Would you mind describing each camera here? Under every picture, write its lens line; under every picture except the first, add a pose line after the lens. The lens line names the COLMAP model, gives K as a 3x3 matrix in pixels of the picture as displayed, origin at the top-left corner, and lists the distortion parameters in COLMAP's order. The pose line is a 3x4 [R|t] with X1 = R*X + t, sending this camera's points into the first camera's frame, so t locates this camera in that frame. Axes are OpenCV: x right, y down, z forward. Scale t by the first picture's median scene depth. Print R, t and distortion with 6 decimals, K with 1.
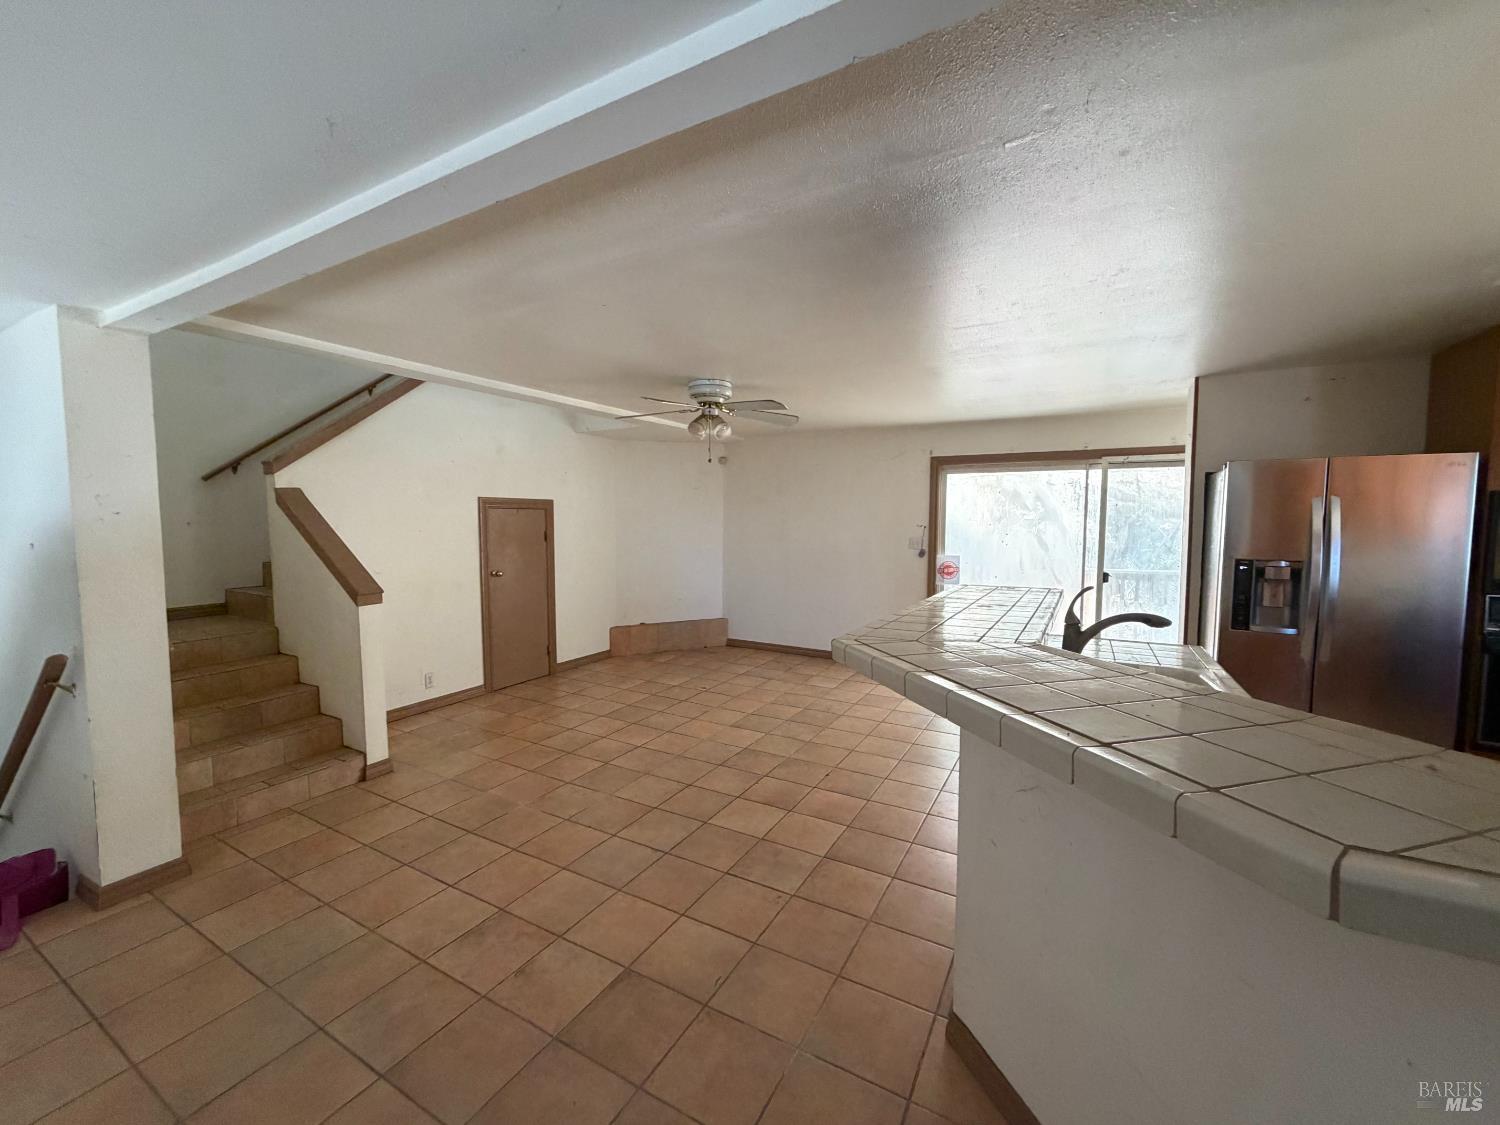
lens RADIAL K [[600.3, 0, 749.2], [0, 600.3, 562.1], [0, 0, 1]] dist [0.001080, 0.000053]
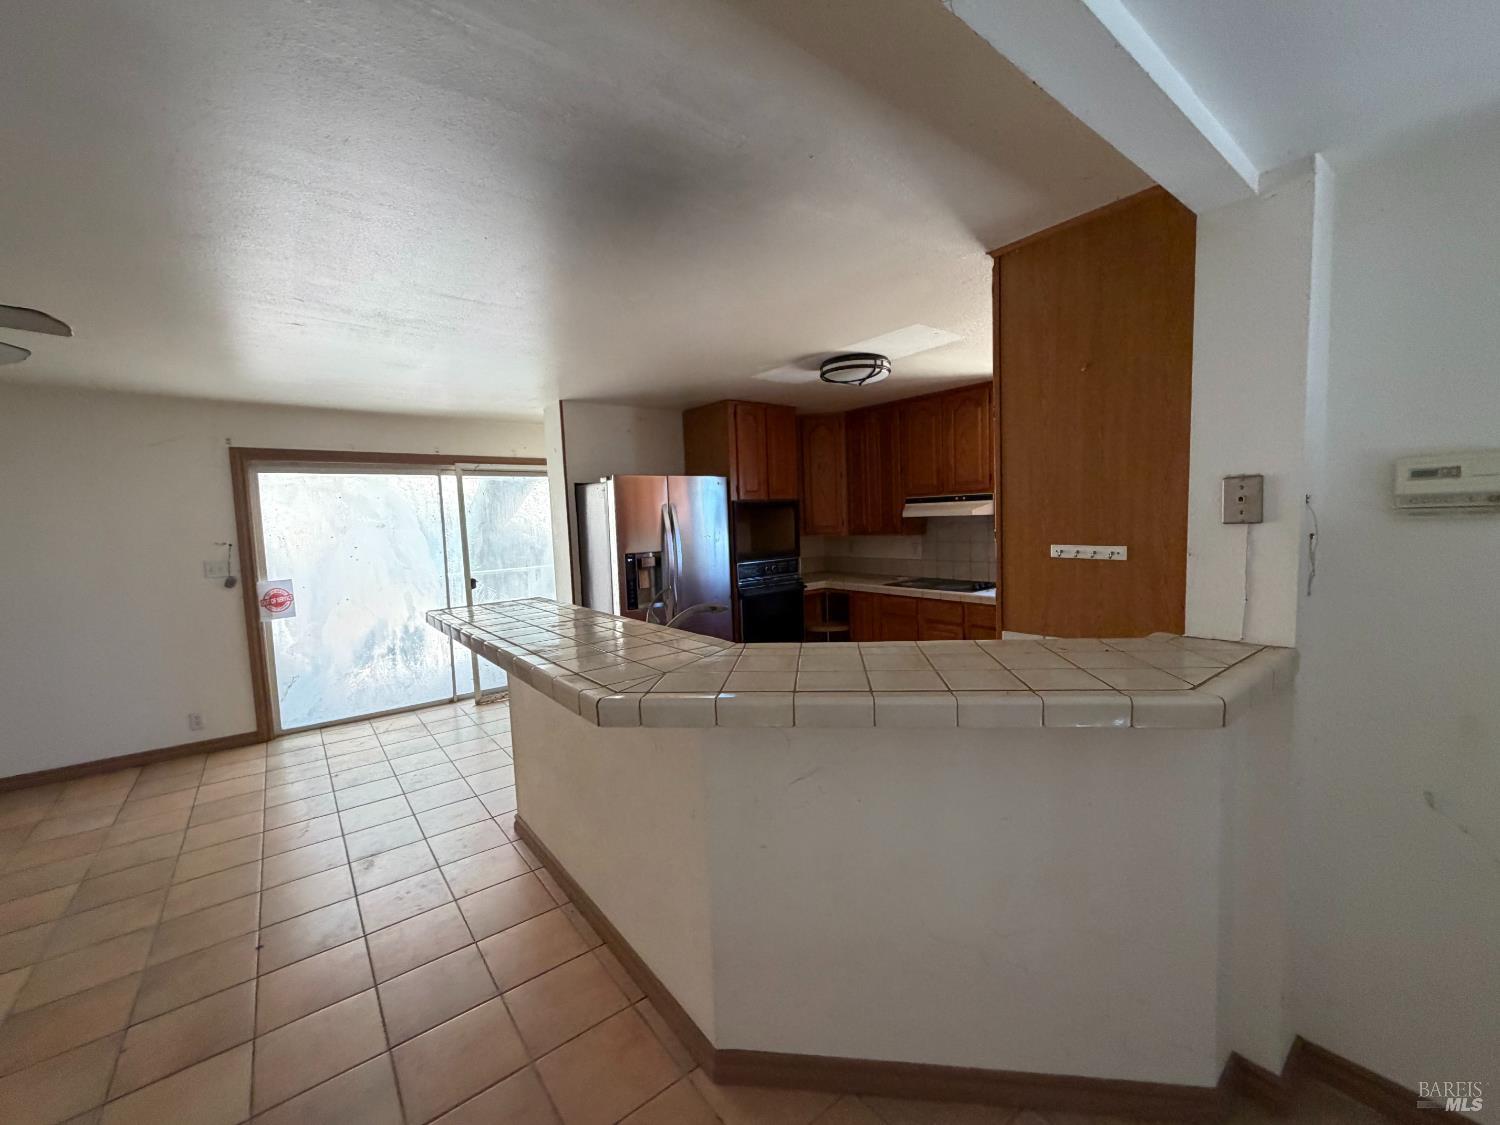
lens RADIAL K [[600.3, 0, 749.1], [0, 600.3, 563.9], [0, 0, 1]] dist [0.001080, 0.000053]
pose [[0.383230, -0.090452, 0.919213, -0.198992], [0.097210, 0.993616, 0.057246, -0.026767], [-0.918523, 0.067419, 0.389577, 0.243846]]
